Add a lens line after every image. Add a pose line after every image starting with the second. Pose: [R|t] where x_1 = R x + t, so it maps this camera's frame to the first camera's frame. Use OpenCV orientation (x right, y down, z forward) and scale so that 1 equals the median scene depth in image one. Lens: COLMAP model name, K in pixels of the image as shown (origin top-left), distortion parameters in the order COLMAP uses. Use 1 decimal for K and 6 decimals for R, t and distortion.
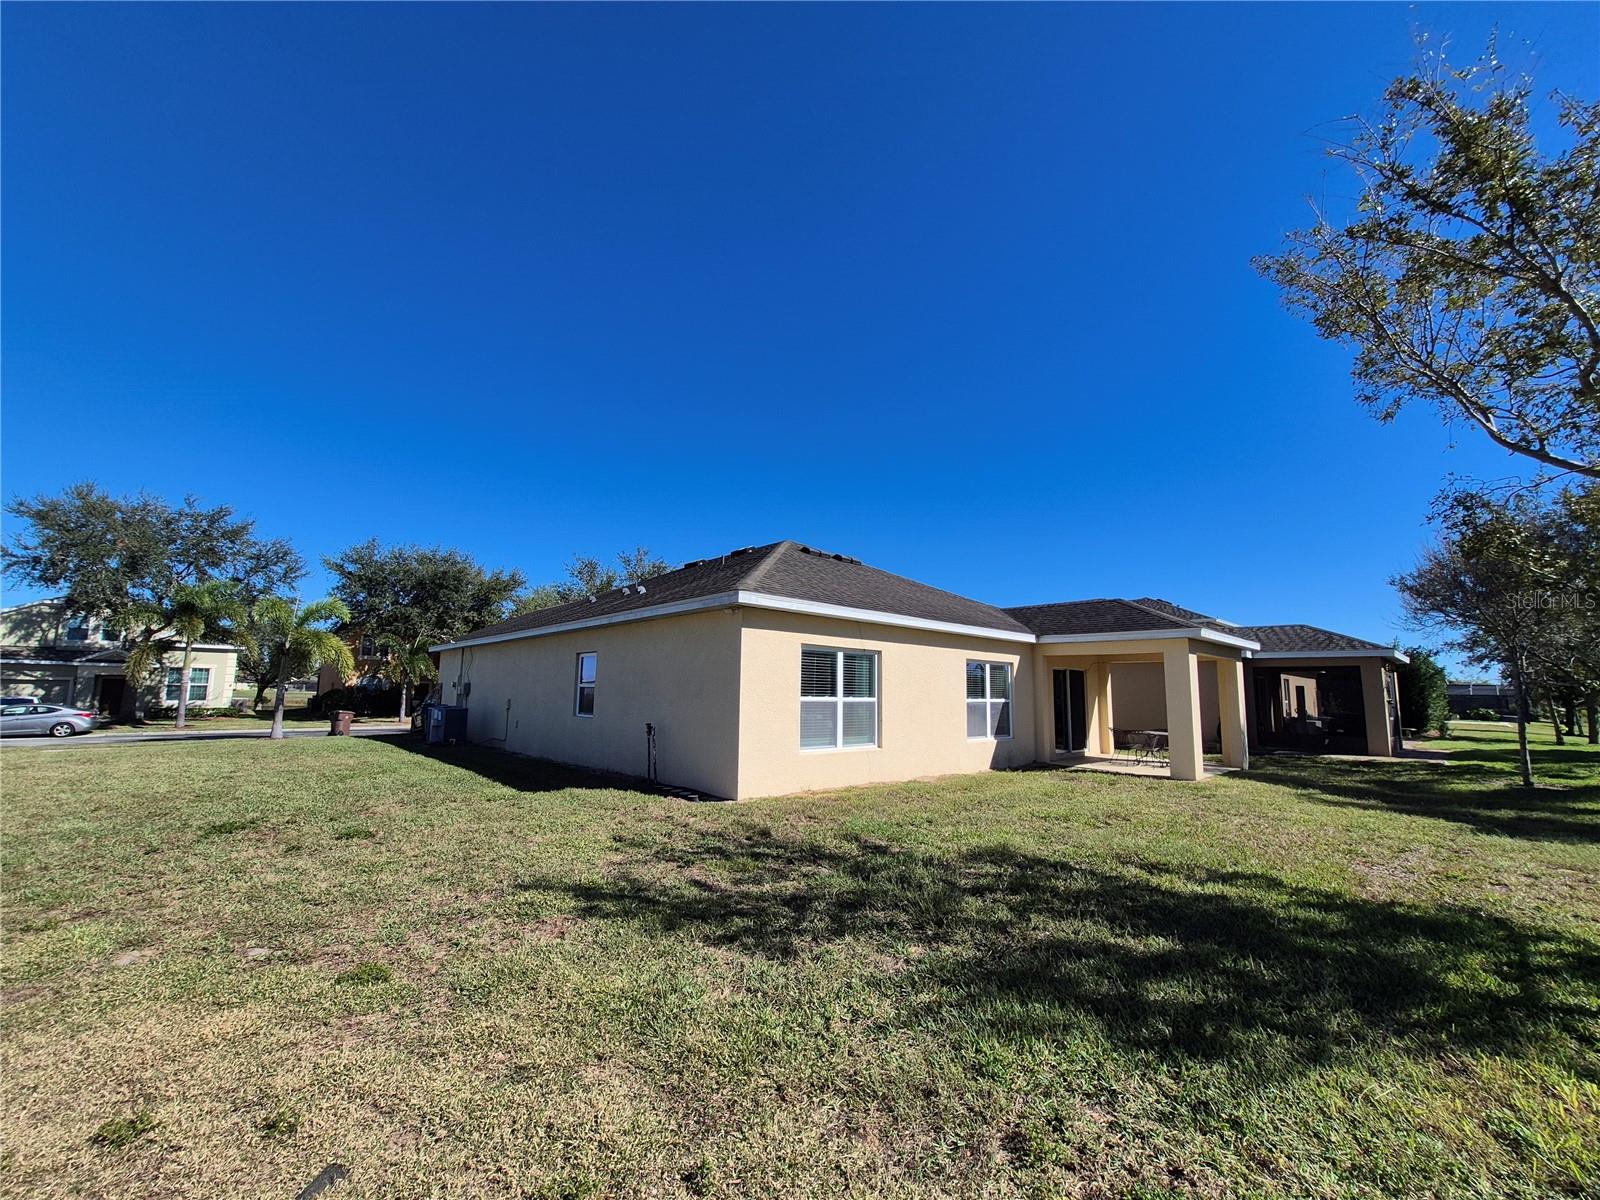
lens RADIAL K [[625.3, 0, 800.0], [0, 625.3, 605.2], [0, 0, 1]] dist [0.000074, -0.000298]
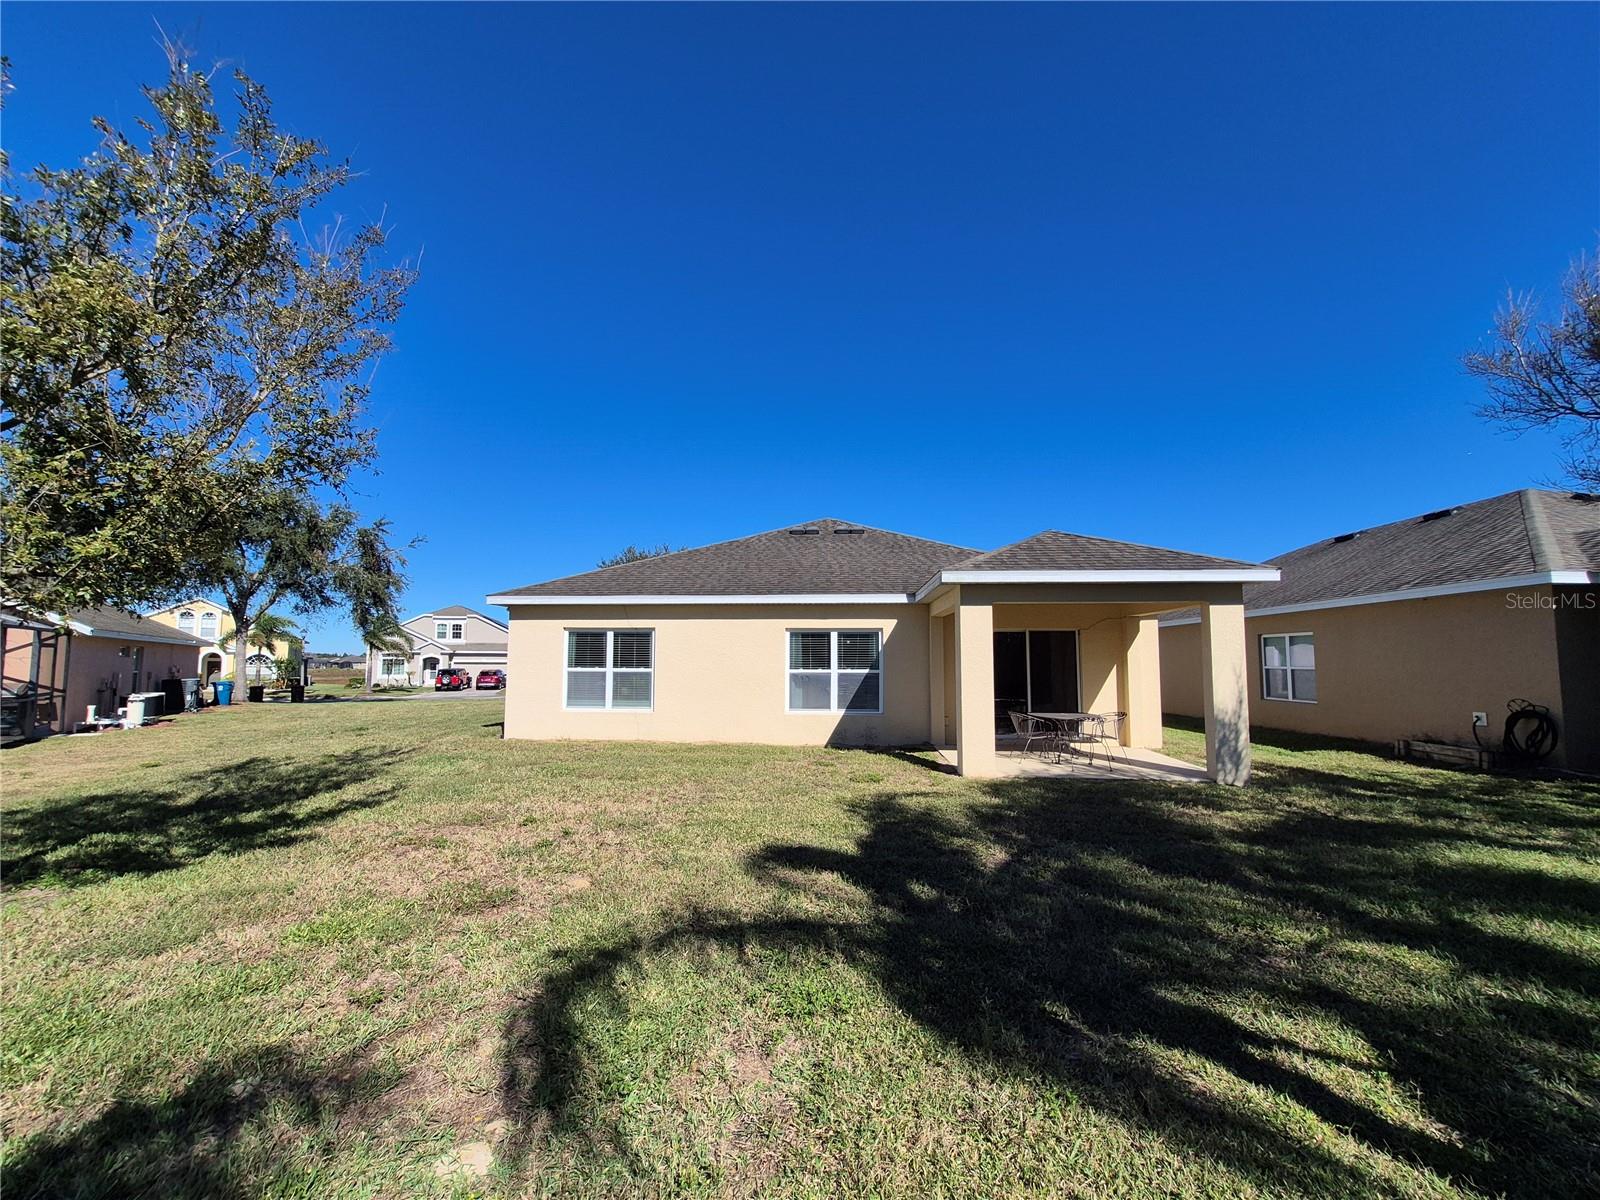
lens RADIAL K [[625.3, 0, 799.0], [0, 625.3, 606.4], [0, 0, 1]] dist [0.000074, -0.000298]
pose [[0.680513, -0.080056, -0.728350, 1.168310], [0.107879, 0.994128, -0.008474, 0.072845], [0.724751, -0.072807, 0.685153, 0.410810]]
